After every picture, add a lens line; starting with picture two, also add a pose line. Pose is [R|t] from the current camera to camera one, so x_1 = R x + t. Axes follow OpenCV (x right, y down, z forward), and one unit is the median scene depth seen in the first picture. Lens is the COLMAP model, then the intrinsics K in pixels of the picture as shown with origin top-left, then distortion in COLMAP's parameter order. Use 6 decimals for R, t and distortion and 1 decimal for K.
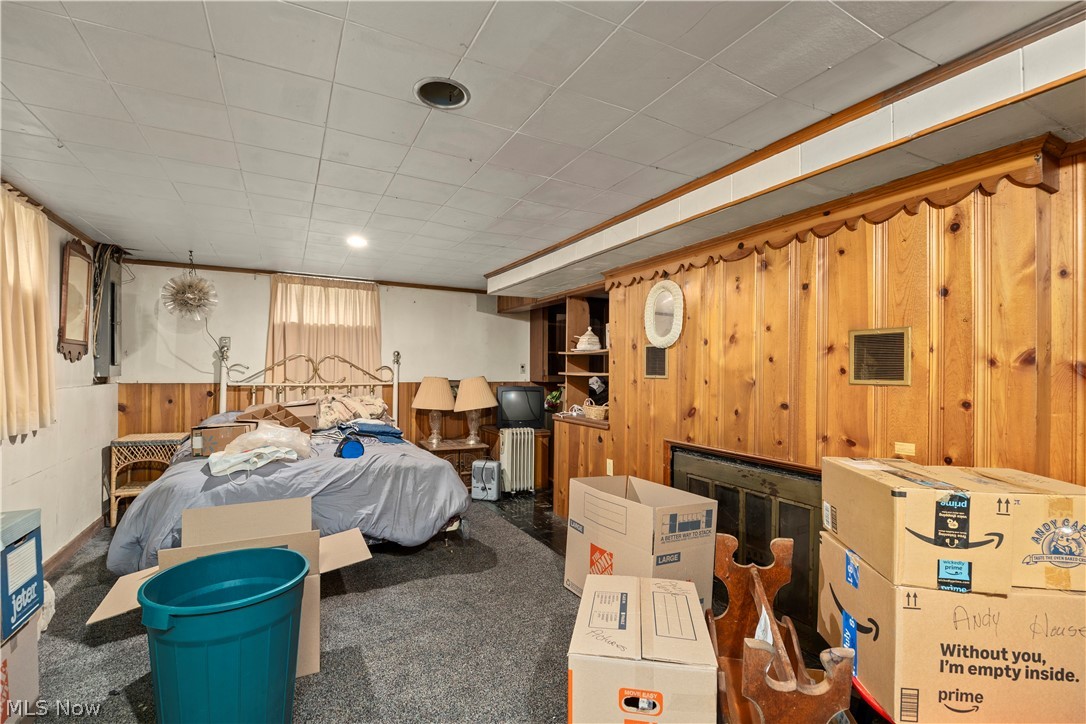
lens RADIAL K [[489.7, 0, 544.1], [0, 489.7, 372.3], [0, 0, 1]] dist [0.000131, 0.000007]
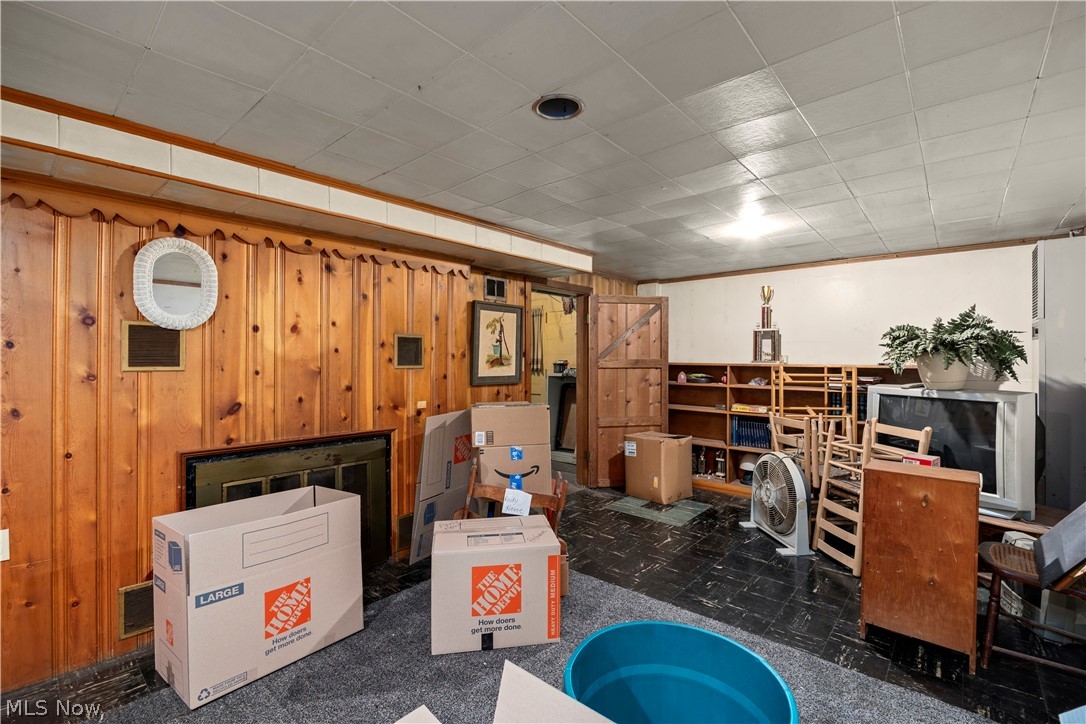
lens RADIAL K [[478.1, 0, 543.0], [0, 478.1, 362.0], [0, 0, 1]] dist [0.000252, 0.000014]
pose [[-0.355036, -0.012627, 0.934767, -0.743104], [-0.004313, 0.999920, 0.011869, -0.013188], [-0.934843, 0.000183, -0.355062, 0.880398]]
